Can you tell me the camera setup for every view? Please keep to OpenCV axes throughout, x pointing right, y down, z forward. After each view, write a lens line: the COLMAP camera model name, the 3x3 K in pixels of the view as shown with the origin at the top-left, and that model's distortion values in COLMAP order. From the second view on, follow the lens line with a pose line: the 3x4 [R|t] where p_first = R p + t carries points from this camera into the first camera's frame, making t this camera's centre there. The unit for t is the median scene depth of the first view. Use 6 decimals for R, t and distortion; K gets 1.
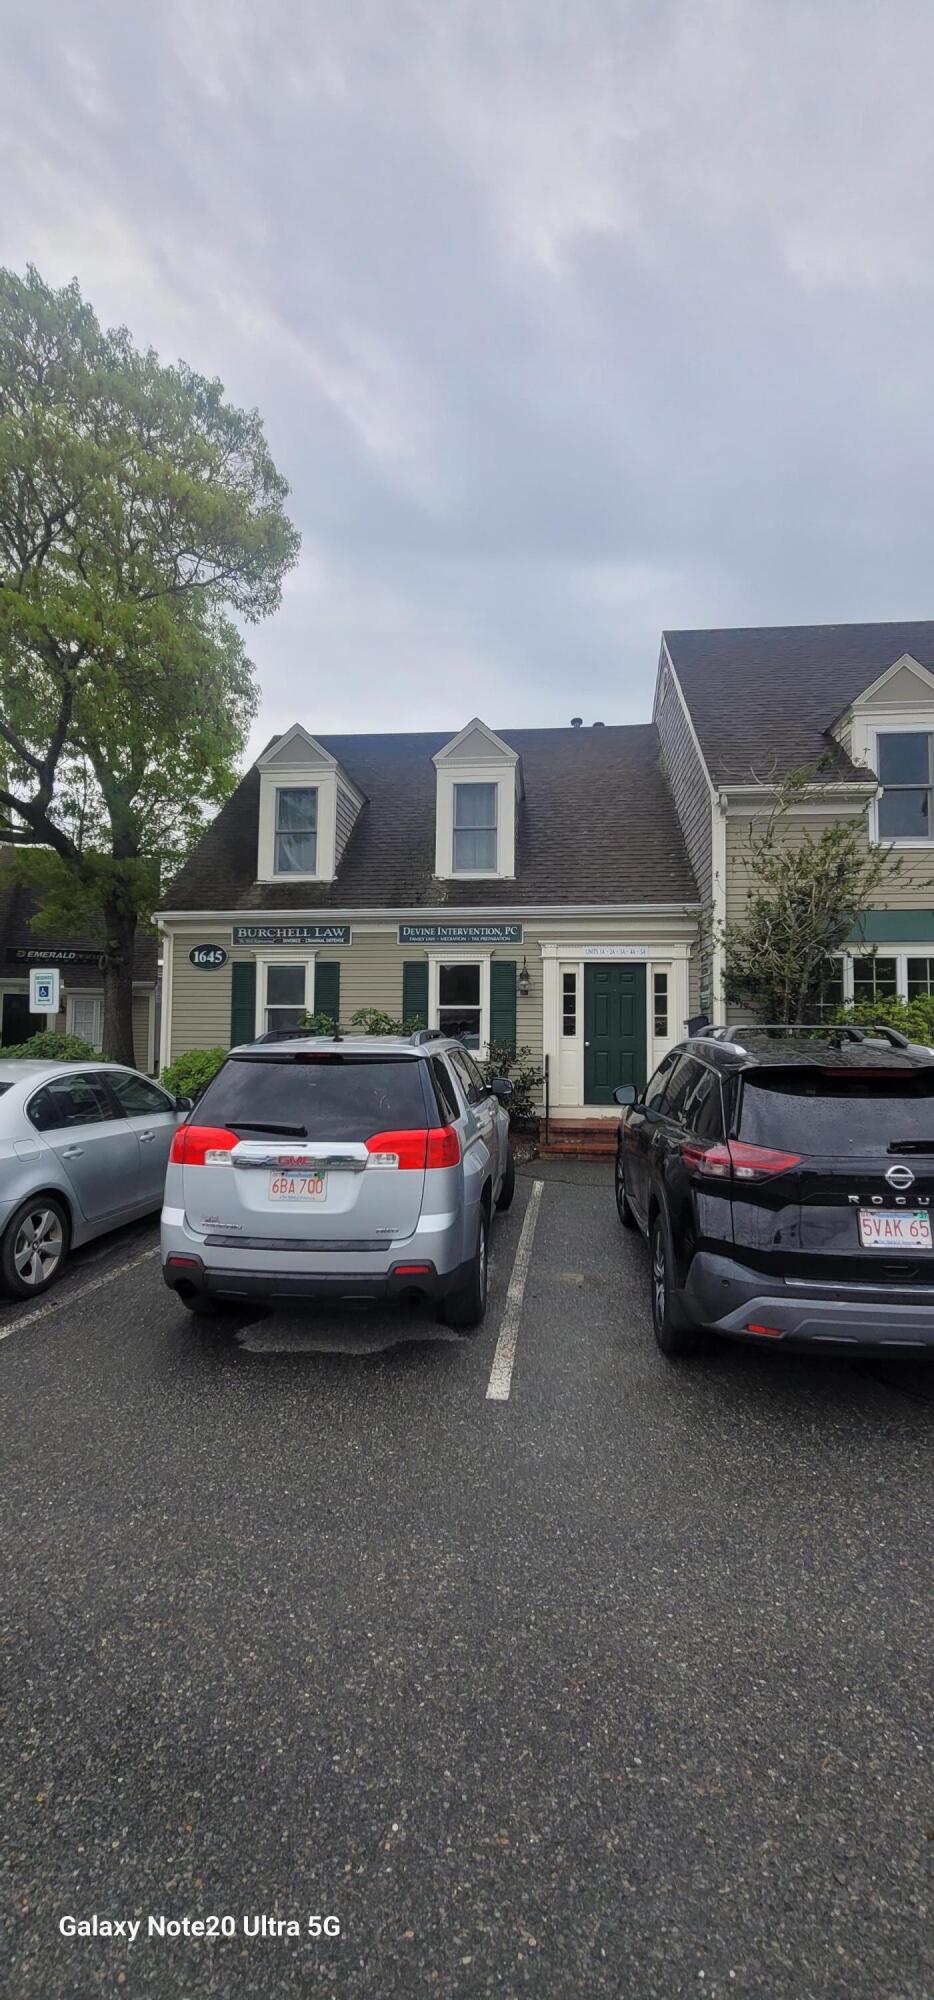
lens RADIAL K [[806.1, 0, 477.7], [0, 806.1, 995.5], [0, 0, 1]] dist [-0.007419, -0.000452]
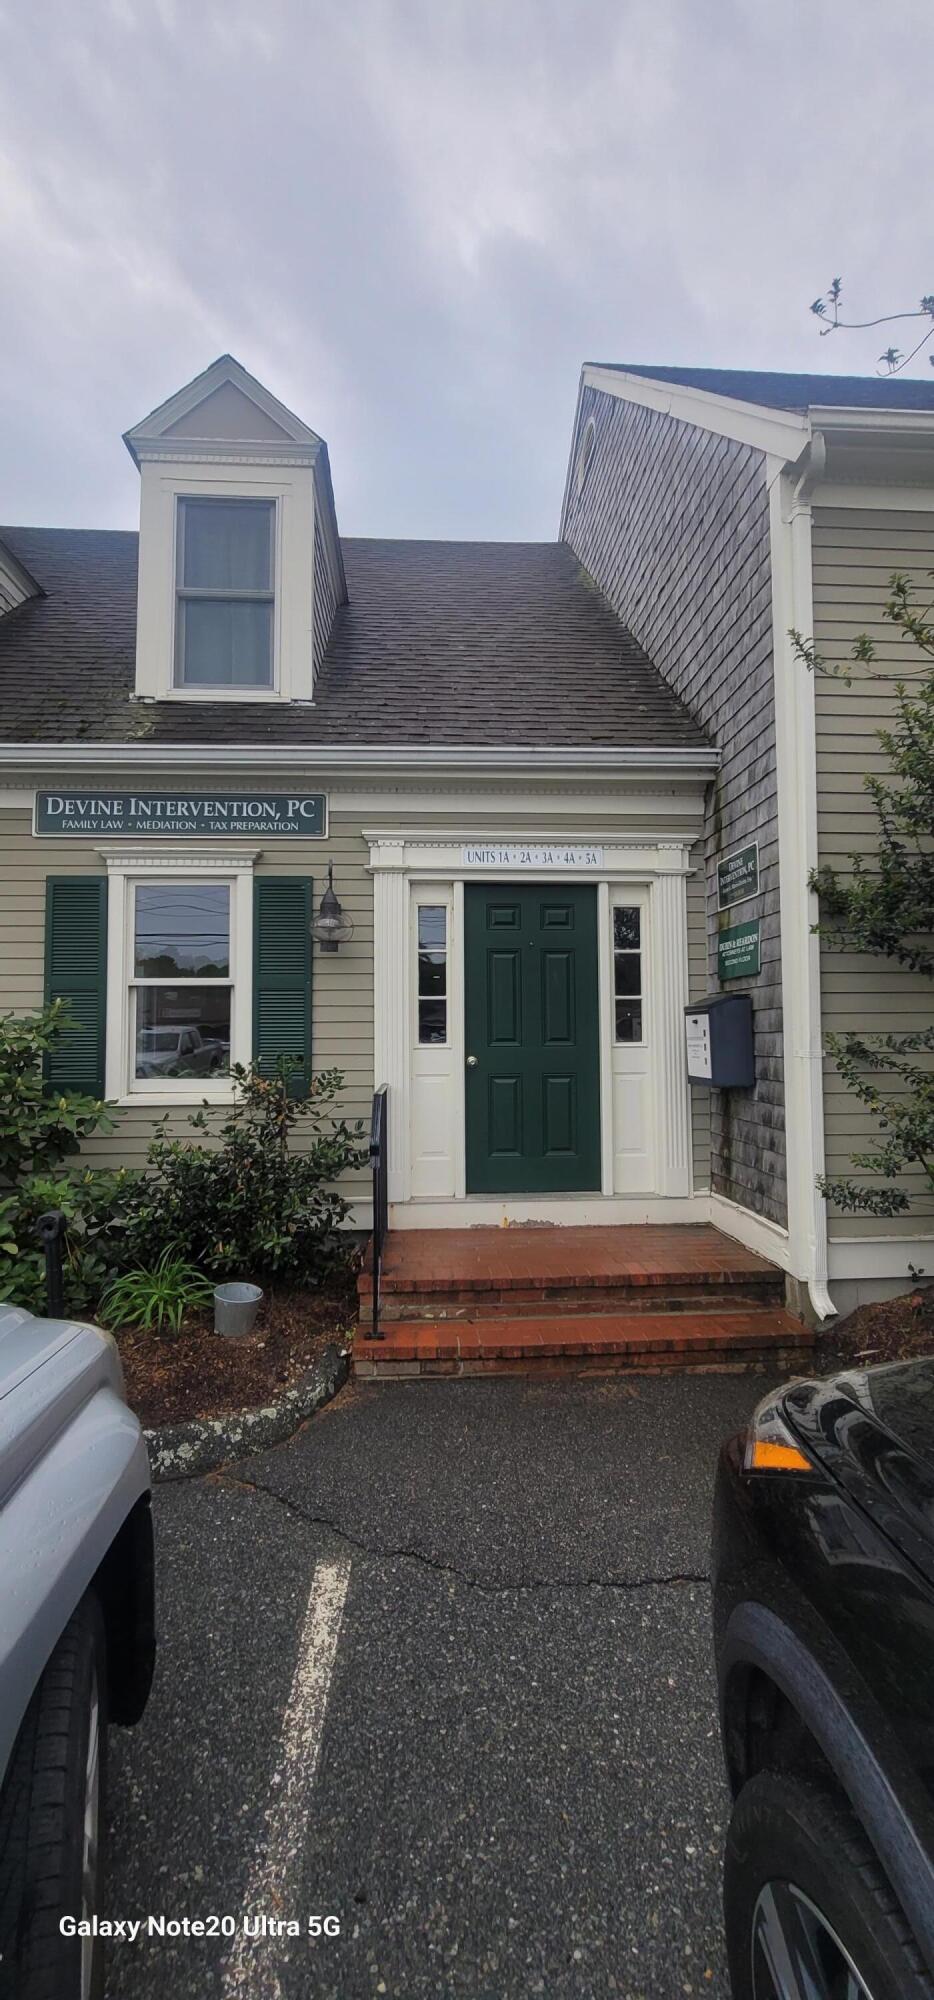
lens RADIAL K [[806.1, 0, 473.3], [0, 806.1, 1003.8], [0, 0, 1]] dist [-0.007419, -0.000452]
pose [[0.986148, -0.006881, 0.165728, 0.061485], [0.006425, 0.999974, 0.003285, 0.026436], [-0.165746, -0.002175, 0.986166, 0.551874]]
